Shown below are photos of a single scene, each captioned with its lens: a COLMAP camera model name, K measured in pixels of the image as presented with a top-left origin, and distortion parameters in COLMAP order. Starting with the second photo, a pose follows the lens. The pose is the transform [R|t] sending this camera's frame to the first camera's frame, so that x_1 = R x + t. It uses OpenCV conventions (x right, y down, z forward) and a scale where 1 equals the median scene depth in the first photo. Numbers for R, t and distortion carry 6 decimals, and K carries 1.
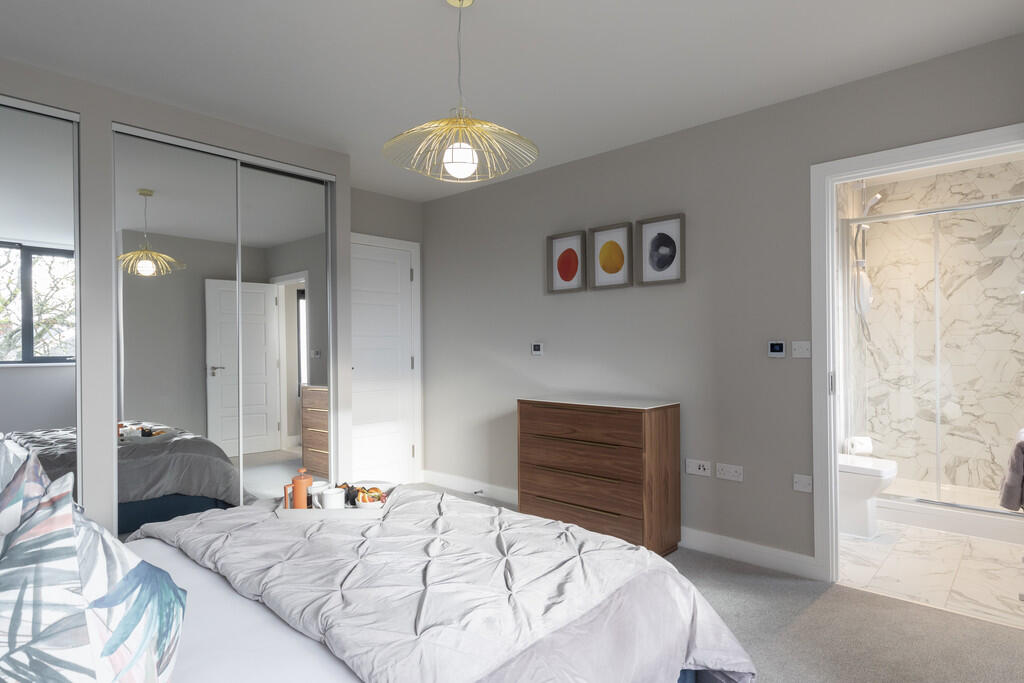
lens RADIAL K [[584.1, 0, 512.0], [0, 584.1, 341.5], [0, 0, 1]] dist [0.017435, -0.001041]
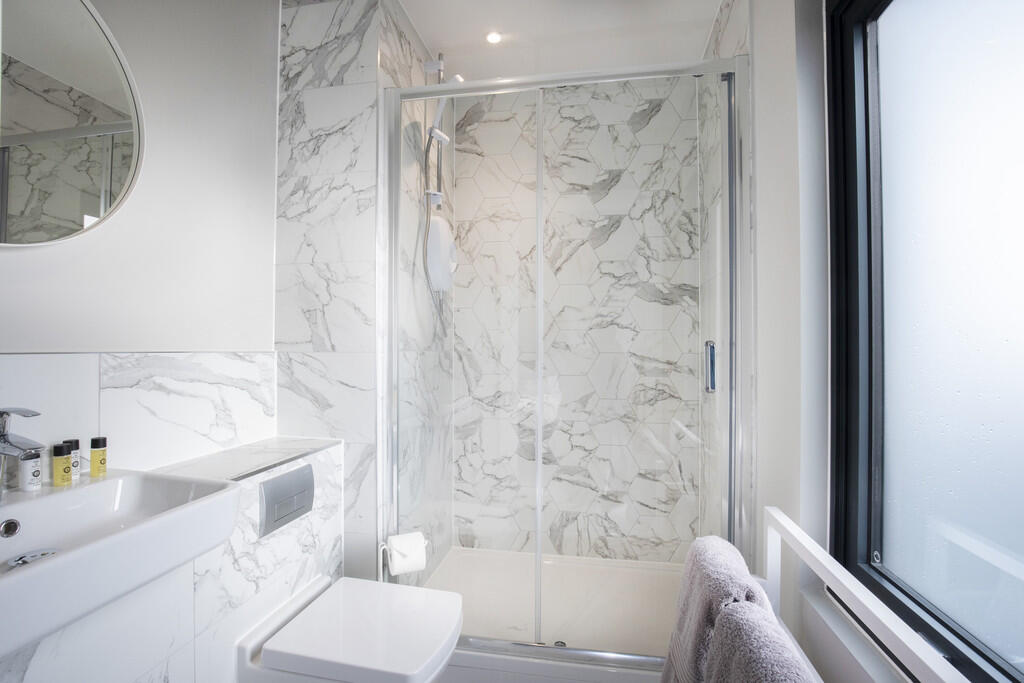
lens RADIAL K [[445.3, 0, 512.0], [0, 445.3, 341.5], [0, 0, 1]] dist [0.001162, 0.000139]
pose [[0.861231, 0.019926, 0.507823, 0.446110], [-0.012154, 0.999753, -0.018616, 0.012787], [-0.508069, 0.009861, 0.861260, 0.597615]]
